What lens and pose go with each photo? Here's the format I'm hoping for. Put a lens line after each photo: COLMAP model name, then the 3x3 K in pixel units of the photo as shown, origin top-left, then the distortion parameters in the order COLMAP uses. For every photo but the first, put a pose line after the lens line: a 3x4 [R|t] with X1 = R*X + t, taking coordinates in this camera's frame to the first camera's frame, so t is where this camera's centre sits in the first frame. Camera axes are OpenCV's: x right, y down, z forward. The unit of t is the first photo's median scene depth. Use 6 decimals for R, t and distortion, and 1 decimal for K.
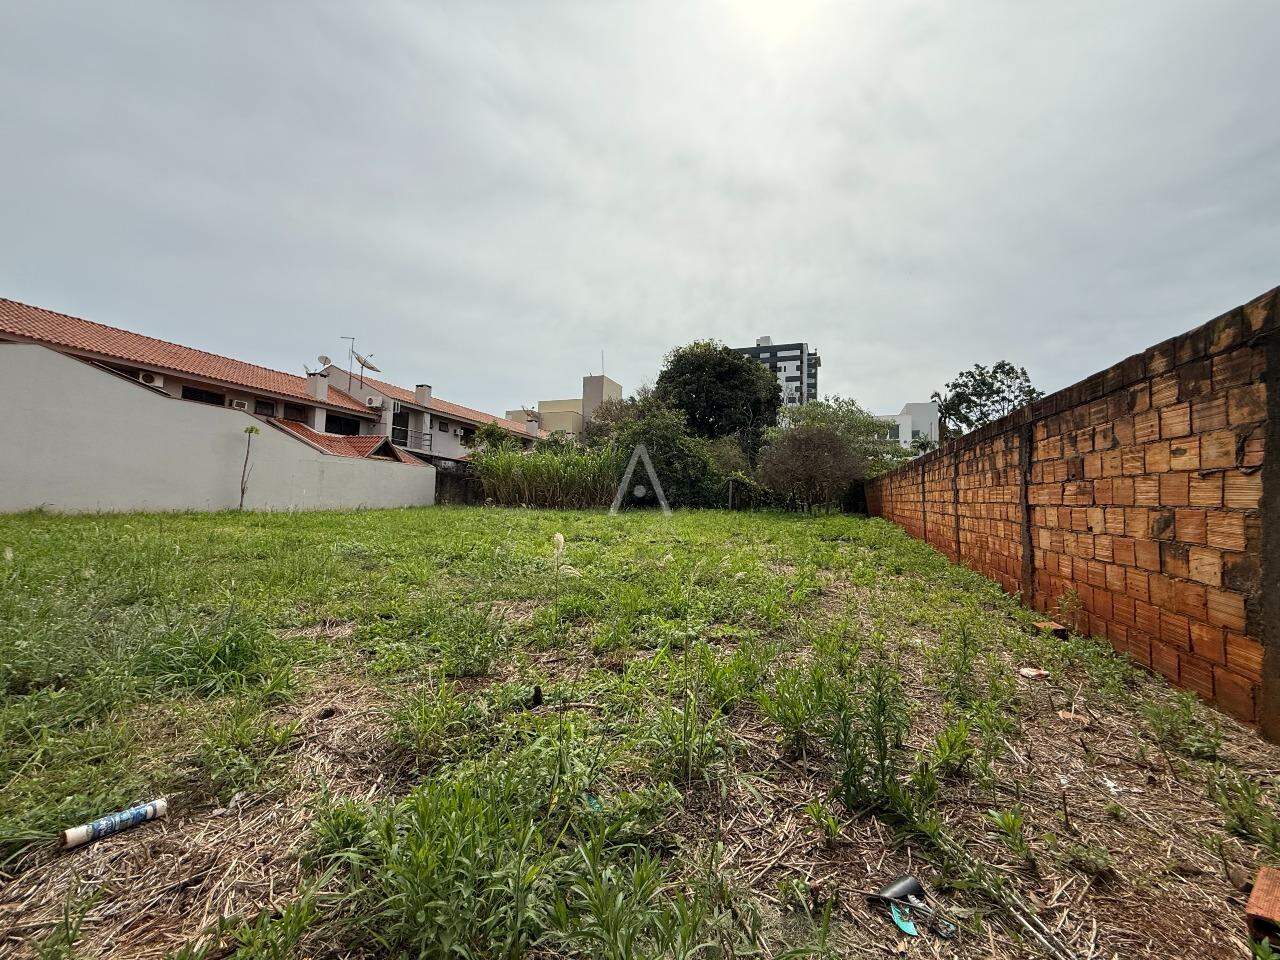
lens RADIAL K [[510.7, 0, 637.7], [0, 510.7, 483.7], [0, 0, 1]] dist [-0.000306, 0.000652]
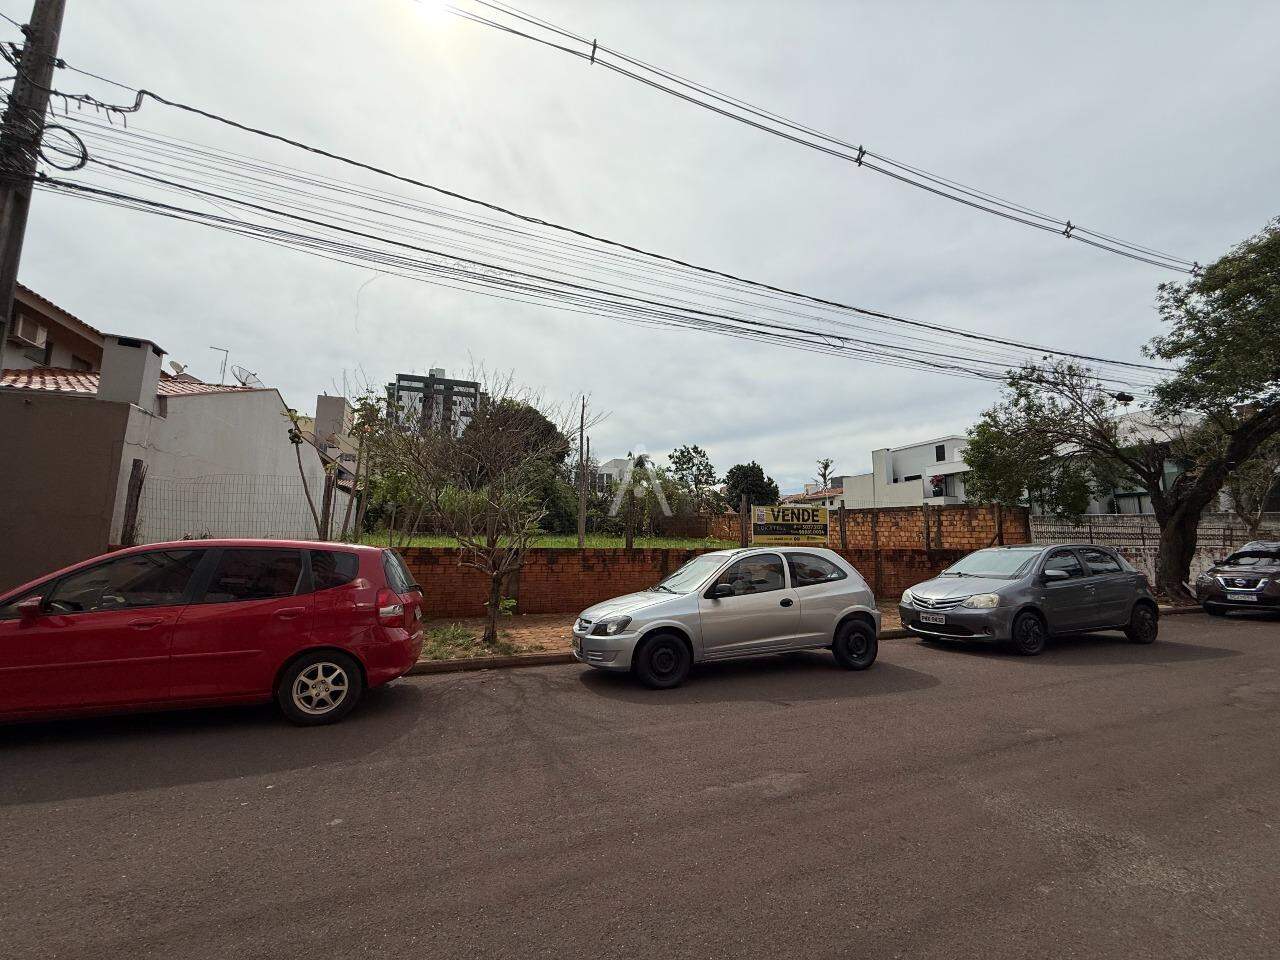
lens RADIAL K [[510.7, 0, 636.9], [0, 510.7, 481.9], [0, 0, 1]] dist [-0.000306, 0.000652]
pose [[0.758498, 0.058650, 0.649031, -0.764137], [-0.020446, 0.997593, -0.066253, -0.009671], [-0.651355, 0.036983, 0.757872, -0.204836]]
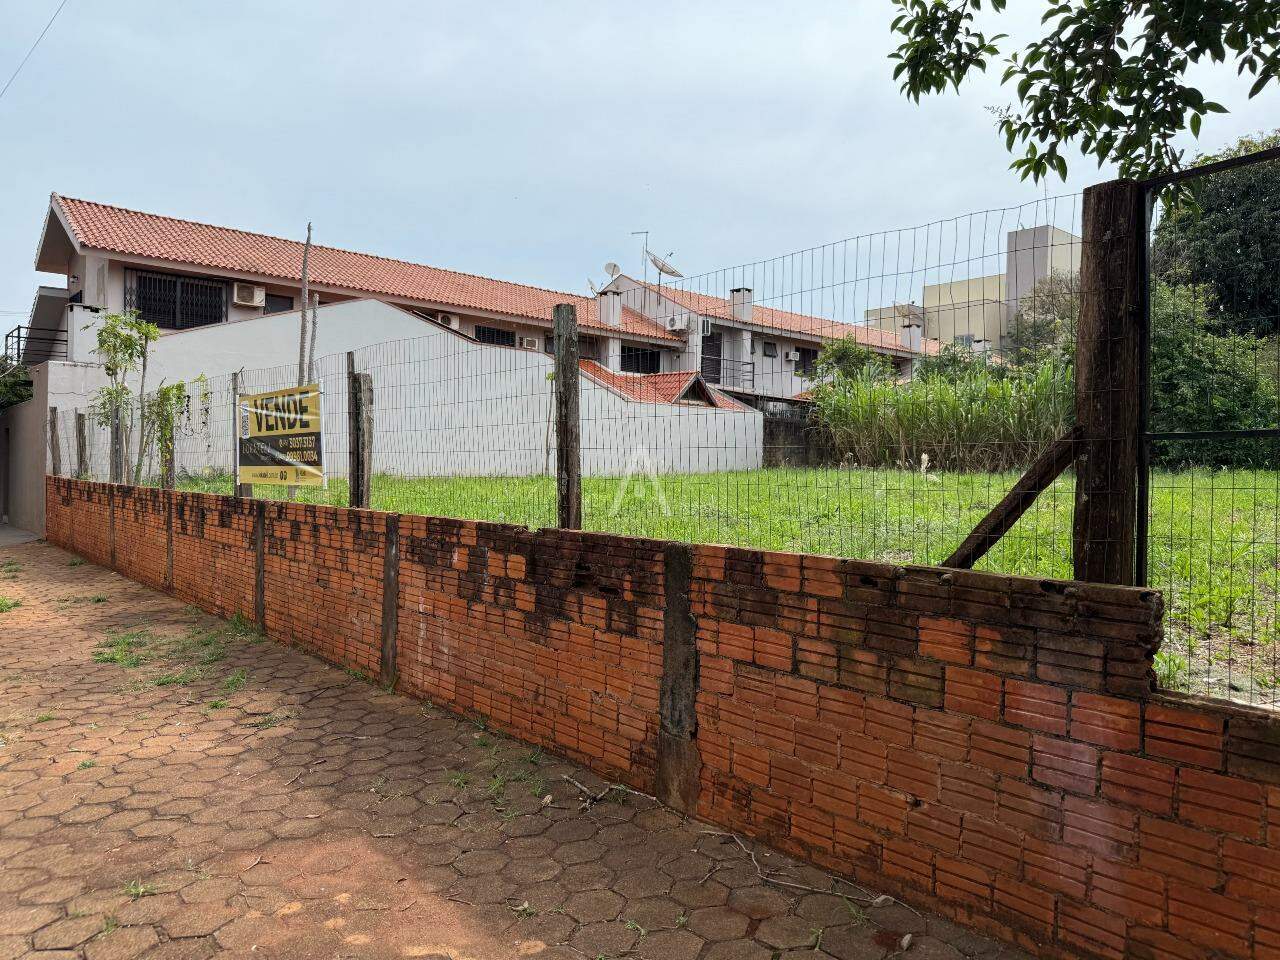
lens RADIAL K [[904.7, 0, 635.1], [0, 904.7, 480.0], [0, 0, 1]] dist [0.049843, -0.071561]
pose [[0.877136, -0.003694, -0.480227, 0.033916], [0.027473, 0.998719, 0.042496, 0.001837], [0.479455, -0.050468, 0.876114, -0.153568]]
